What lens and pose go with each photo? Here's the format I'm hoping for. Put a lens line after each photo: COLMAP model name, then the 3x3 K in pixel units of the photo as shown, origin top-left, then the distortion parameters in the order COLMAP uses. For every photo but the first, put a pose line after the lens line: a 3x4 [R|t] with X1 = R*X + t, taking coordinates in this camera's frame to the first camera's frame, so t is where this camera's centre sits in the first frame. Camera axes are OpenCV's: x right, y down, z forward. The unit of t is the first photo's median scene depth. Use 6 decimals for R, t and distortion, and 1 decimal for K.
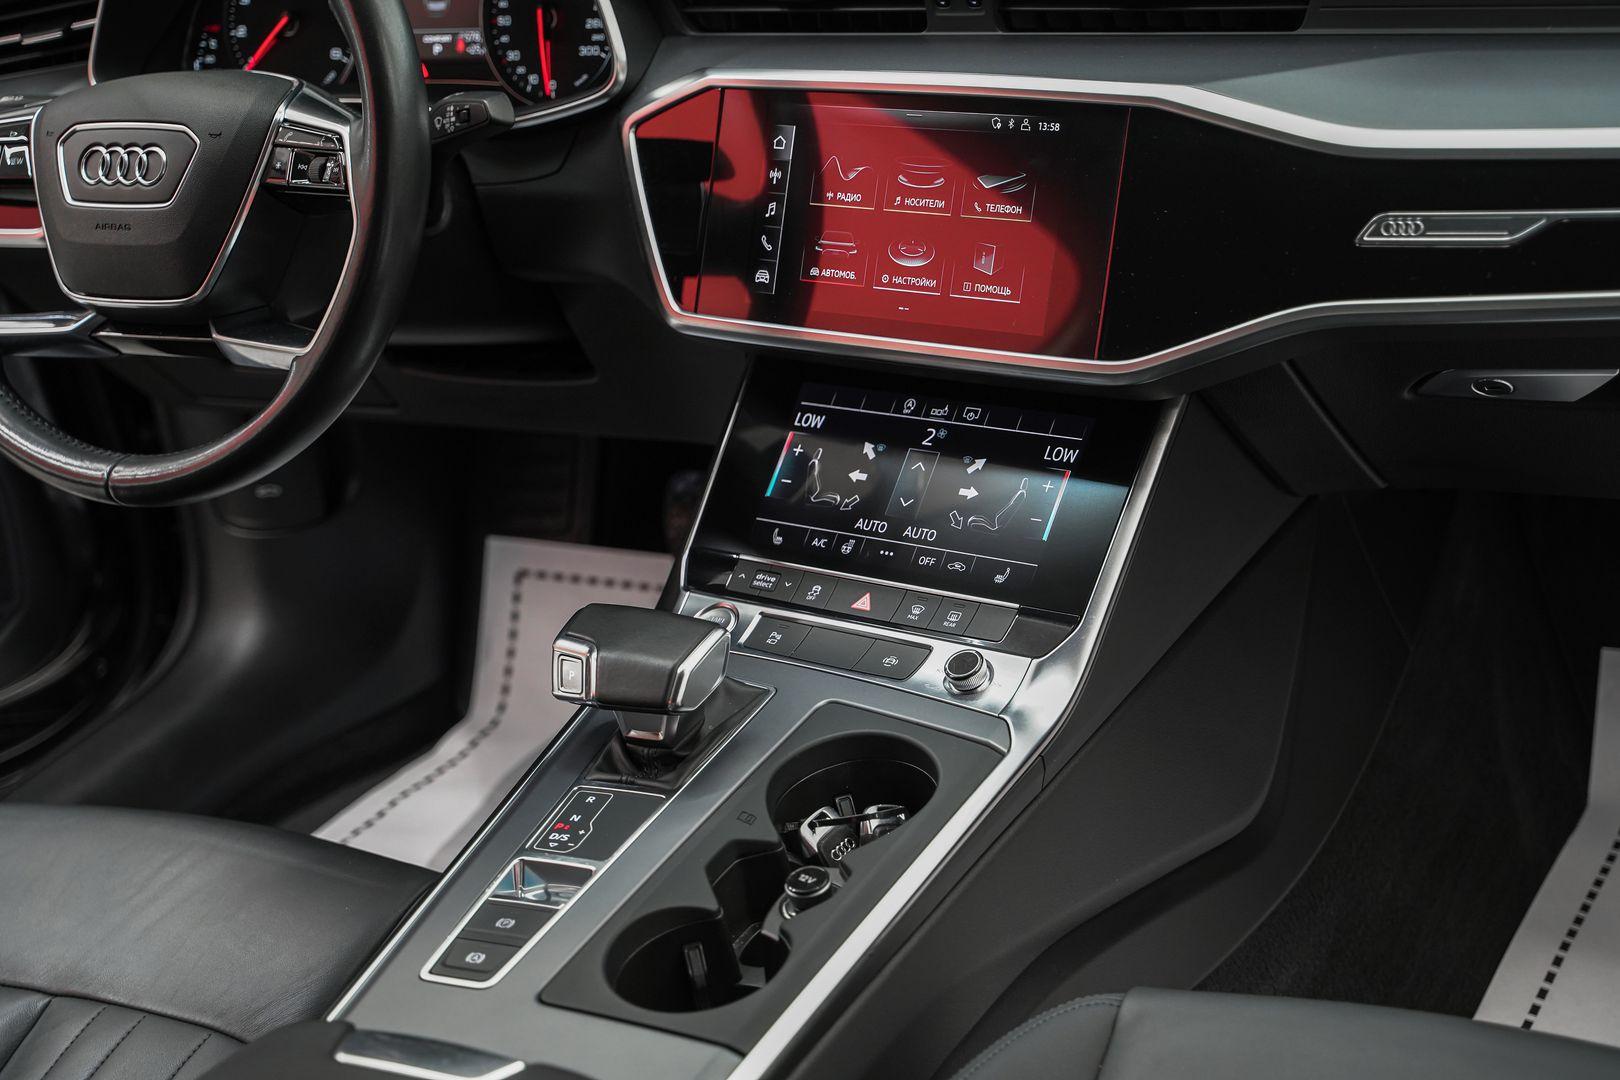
lens RADIAL K [[2503.0, 0, 811.5], [0, 2503.0, 536.4], [0, 0, 1]] dist [0.158680, 0.000000]
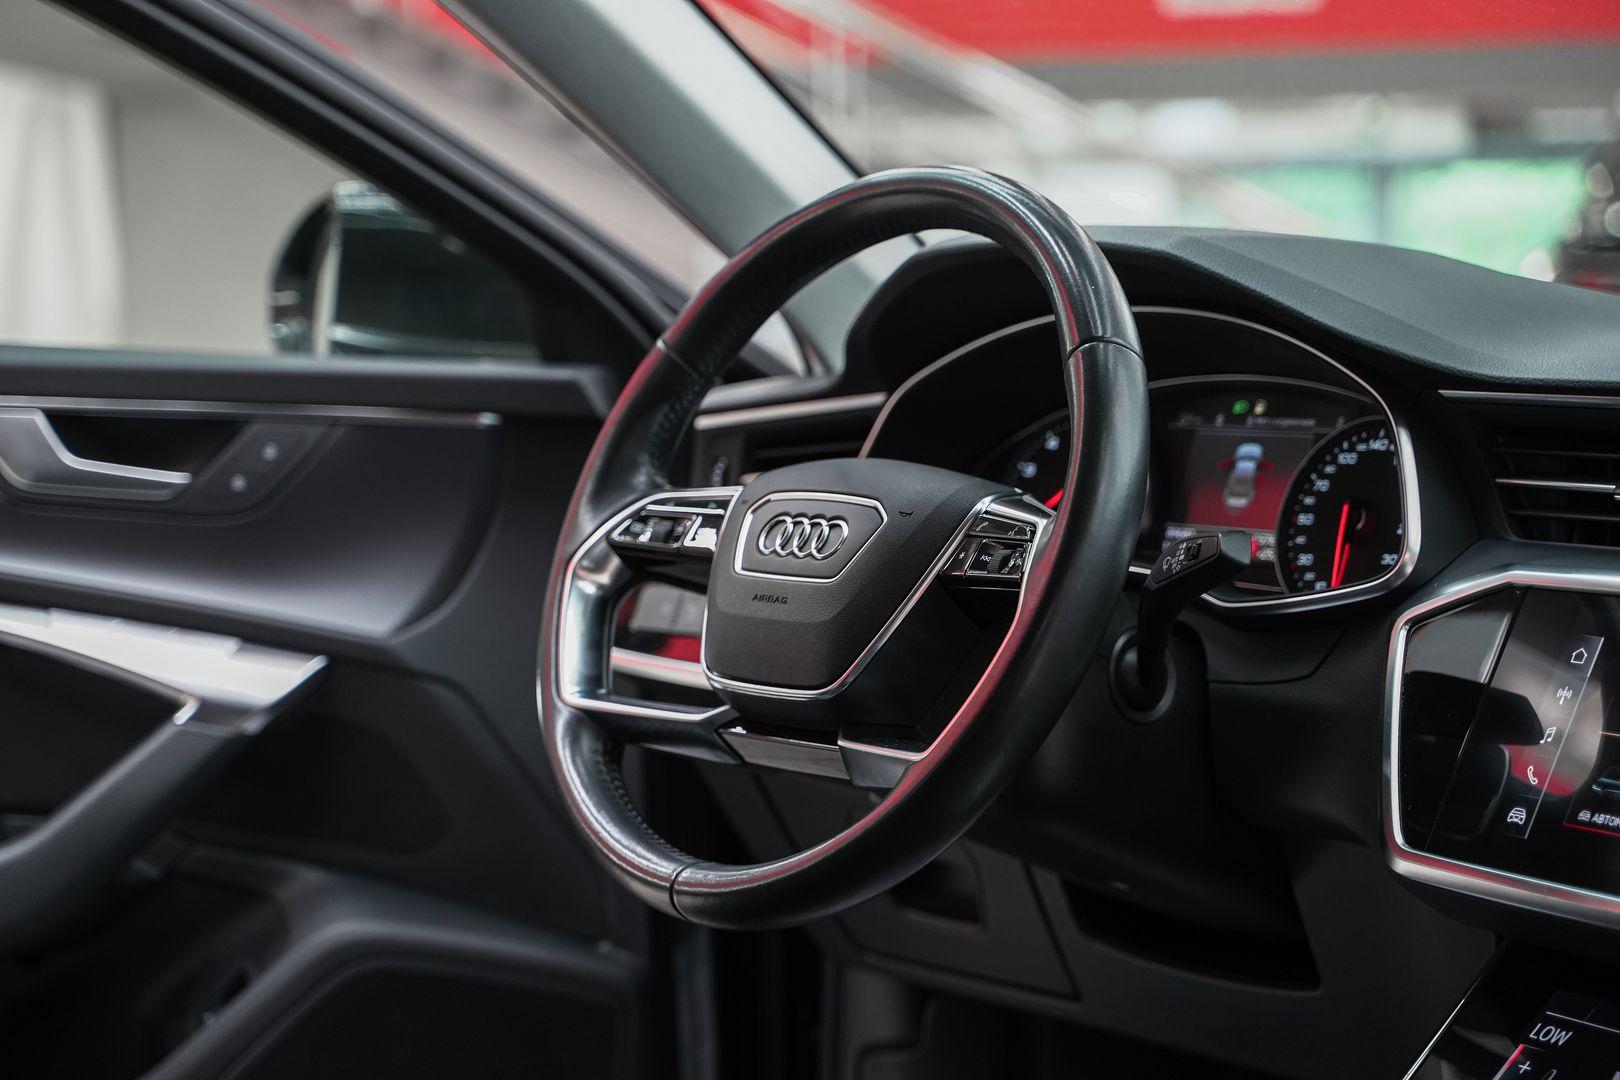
lens RADIAL K [[3209.0, 0, 810.9], [0, 3209.0, 536.4], [0, 0, 1]] dist [0.335108, 0.000000]
pose [[0.912932, 0.182681, -0.364944, 0.131211], [-0.292761, 0.916159, -0.273759, 0.152961], [0.284336, 0.356765, 0.889872, 0.027633]]
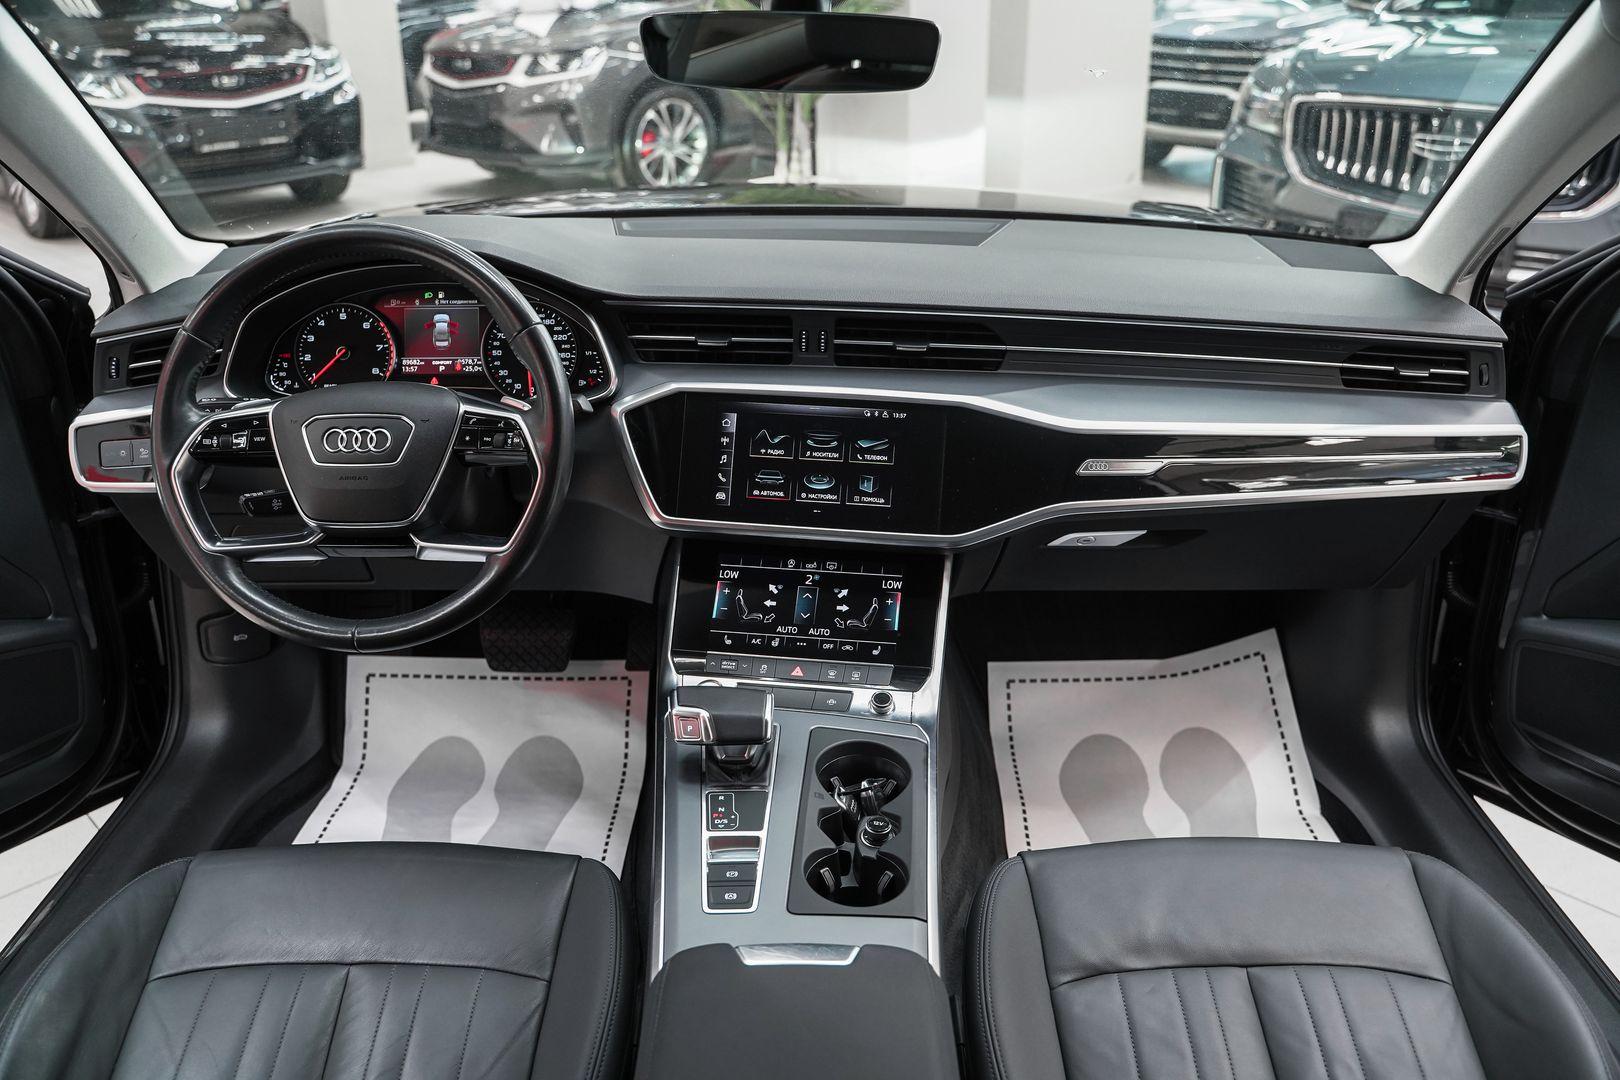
lens RADIAL K [[1304.4, 0, 807.0], [0, 1304.4, 541.7], [0, 0, 1]] dist [-0.110031, 0.075070]
pose [[0.872424, -0.043202, 0.486836, -0.423381], [0.071705, 0.996621, -0.040058, -0.029002], [-0.483460, 0.069856, 0.872574, 0.156168]]
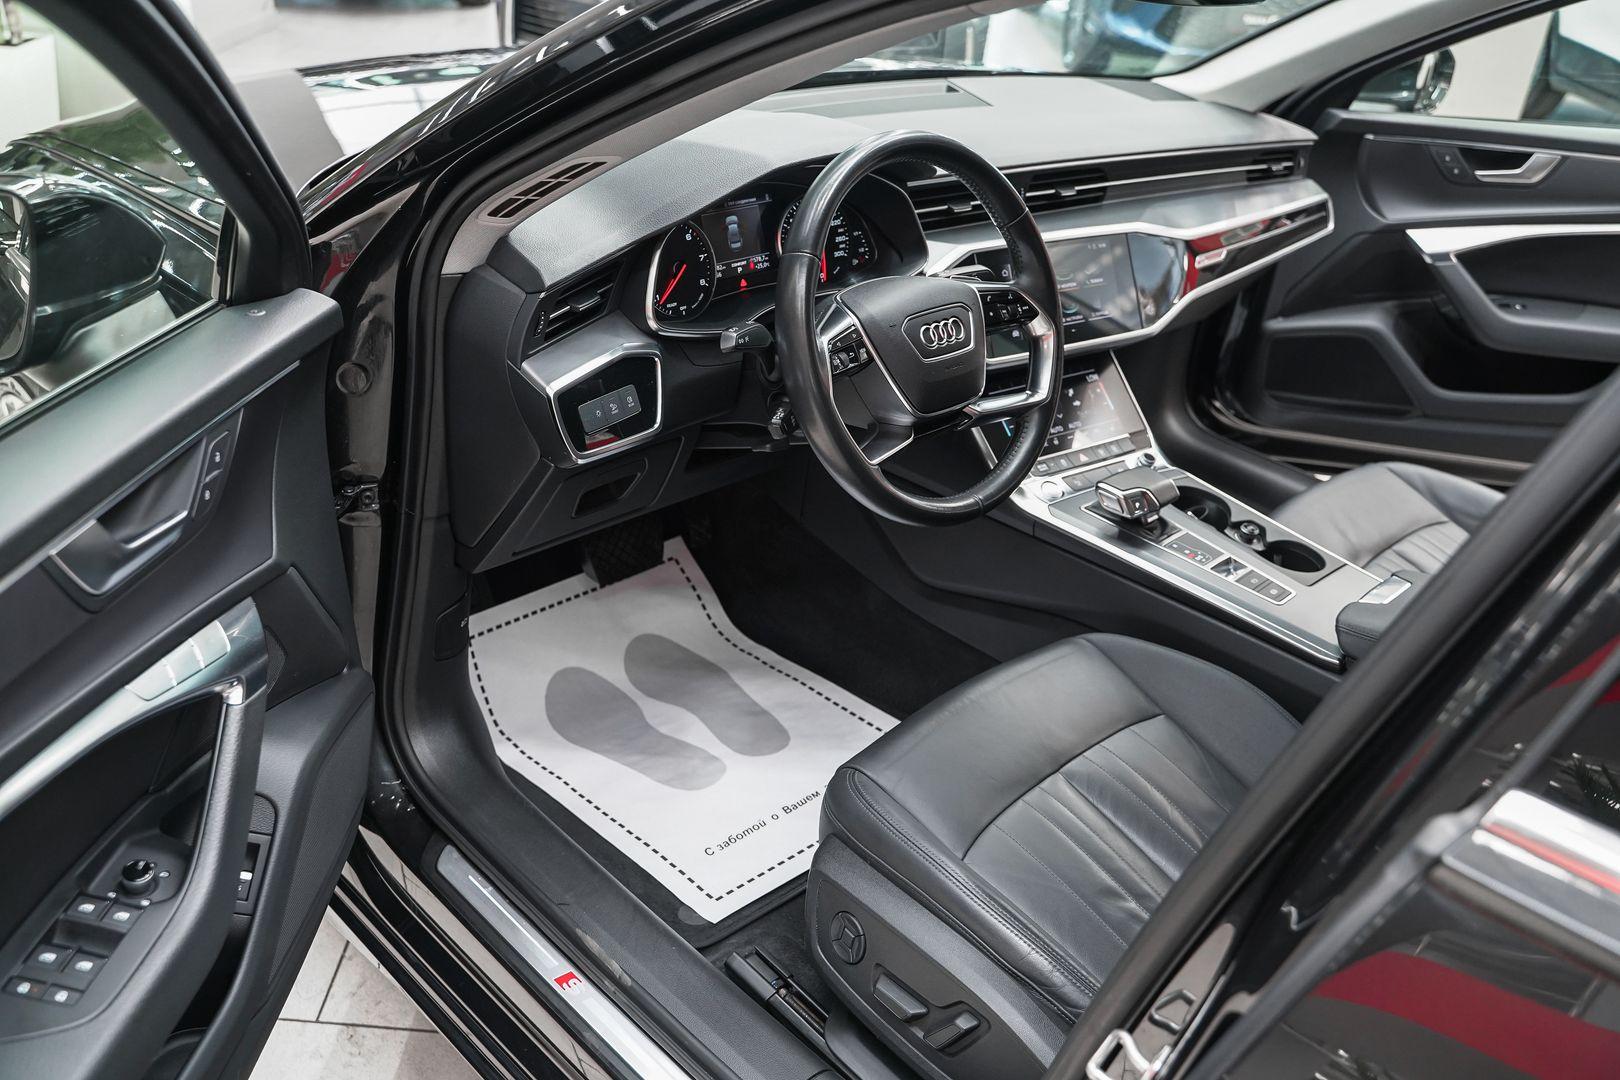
lens RADIAL K [[1304.4, 0, 807.8], [0, 1304.4, 555.1], [0, 0, 1]] dist [-0.110031, 0.075070]
pose [[0.299004, -0.313825, 0.901172, -1.152158], [0.290285, 0.929532, 0.227386, -0.233944], [-0.909027, 0.193608, 0.369033, 0.787682]]
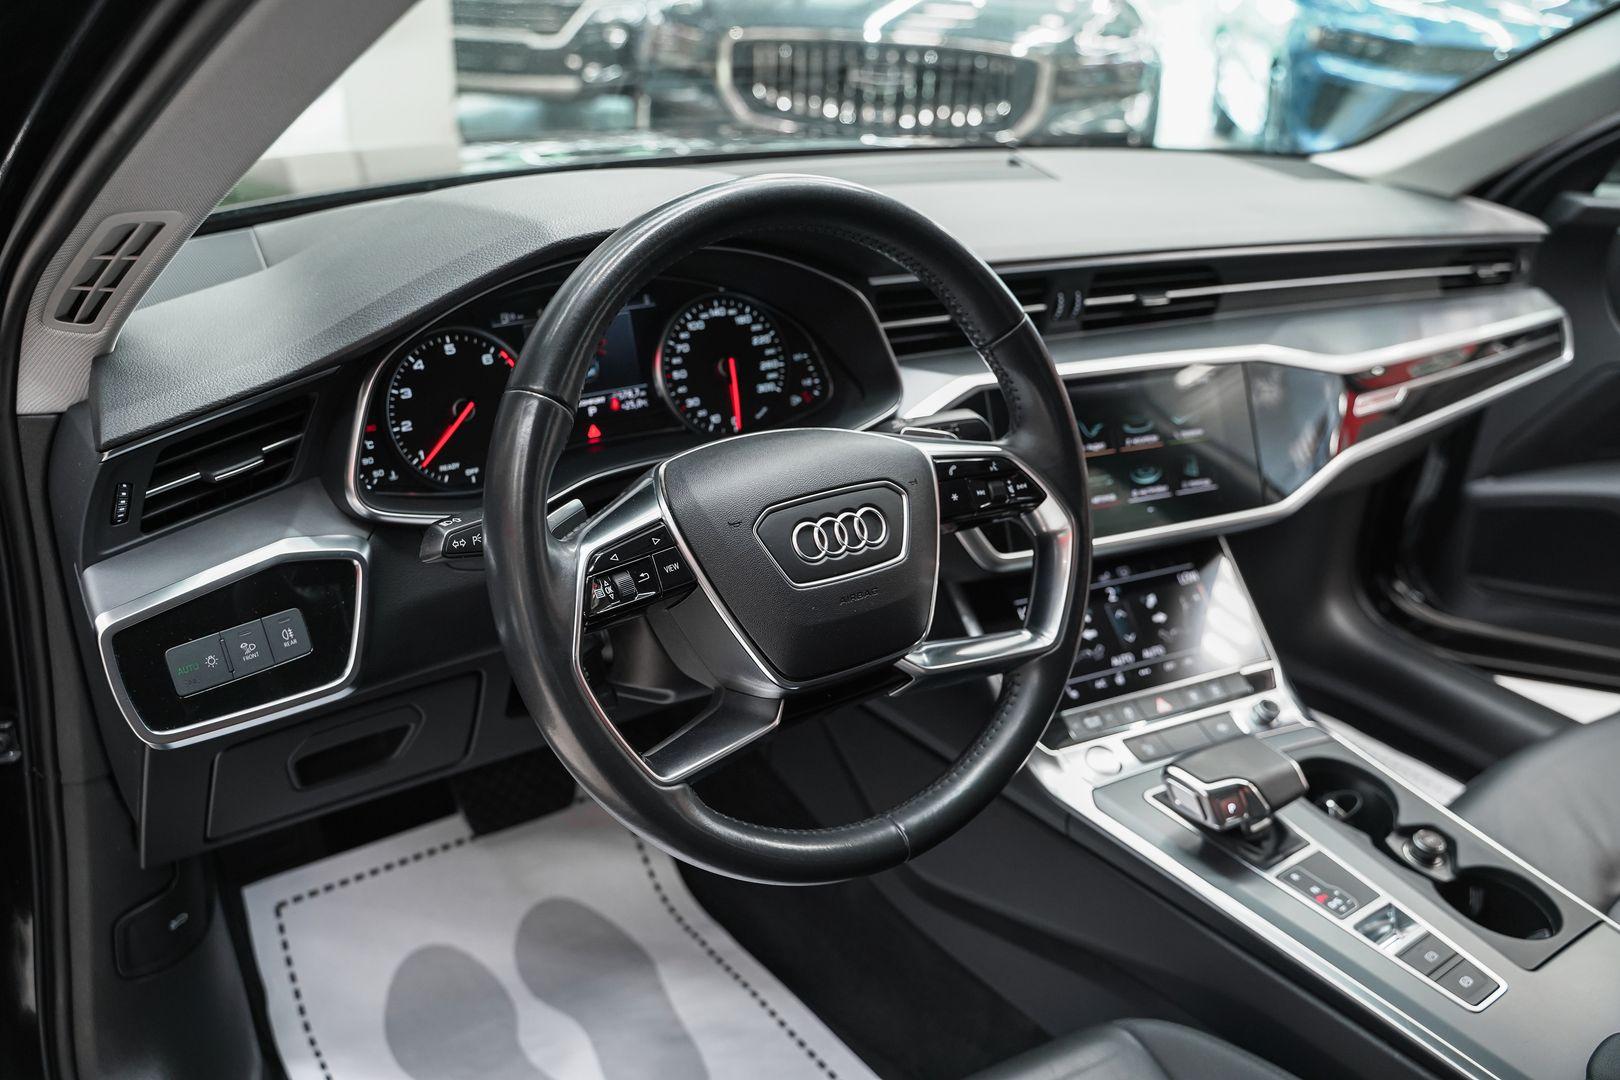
lens RADIAL K [[1304.4, 0, 796.3], [0, 1304.4, 549.2], [0, 0, 1]] dist [-0.110031, 0.075070]
pose [[0.444608, -0.212764, 0.870090, -0.716965], [0.273102, 0.957328, 0.094543, -0.192773], [-0.853076, 0.195589, 0.483741, 0.777341]]
